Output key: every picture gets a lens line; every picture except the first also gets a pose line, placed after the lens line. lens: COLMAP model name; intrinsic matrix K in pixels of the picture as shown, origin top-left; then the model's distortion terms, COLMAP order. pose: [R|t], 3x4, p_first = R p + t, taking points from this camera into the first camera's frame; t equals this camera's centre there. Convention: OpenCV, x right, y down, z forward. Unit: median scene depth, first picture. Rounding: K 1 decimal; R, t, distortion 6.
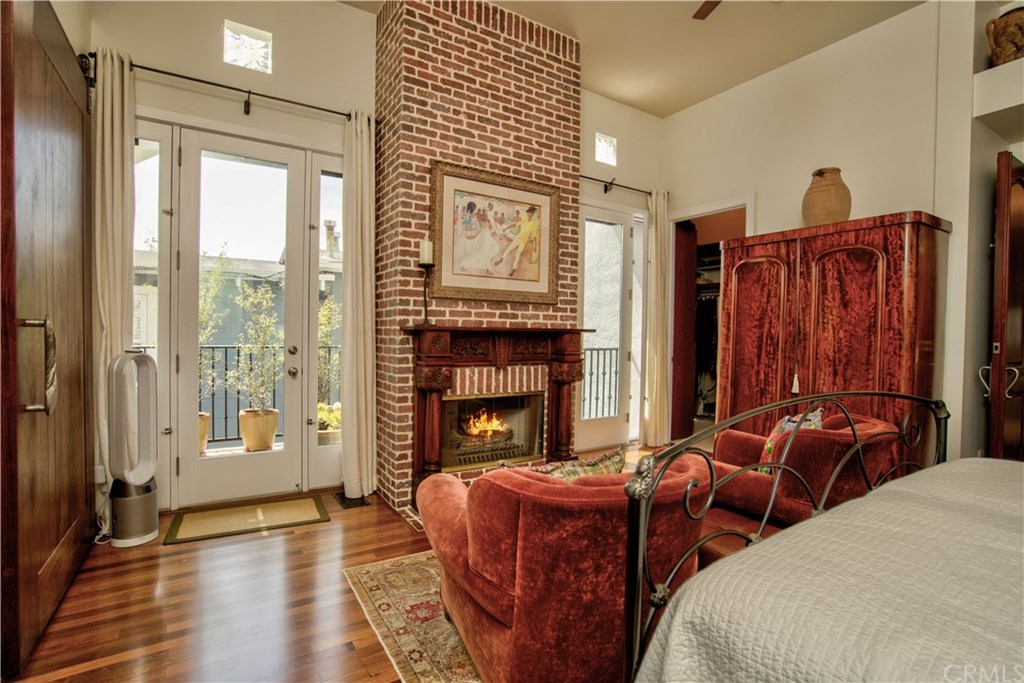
lens RADIAL K [[468.4, 0, 516.3], [0, 468.4, 336.1], [0, 0, 1]] dist [-0.031576, 0.009236]
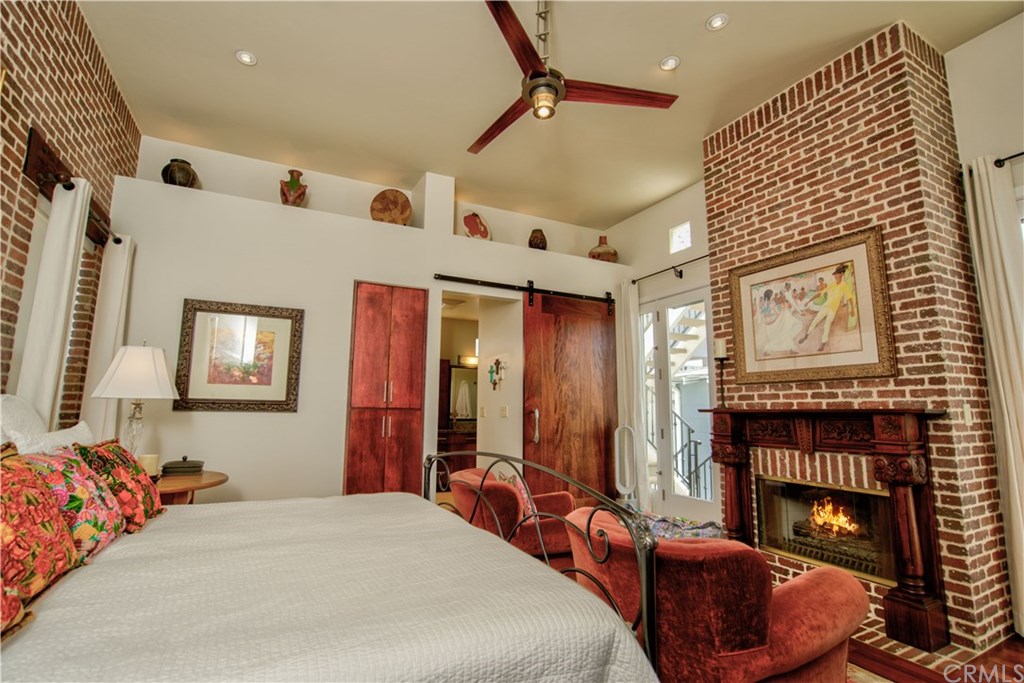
lens RADIAL K [[468.4, 0, 510.2], [0, 468.4, 342.3], [0, 0, 1]] dist [-0.031576, 0.009236]
pose [[-0.073274, -0.155777, -0.985071, 0.927397], [-0.010700, 0.987792, -0.155412, 0.000048], [0.997254, -0.000847, -0.074046, 0.475674]]
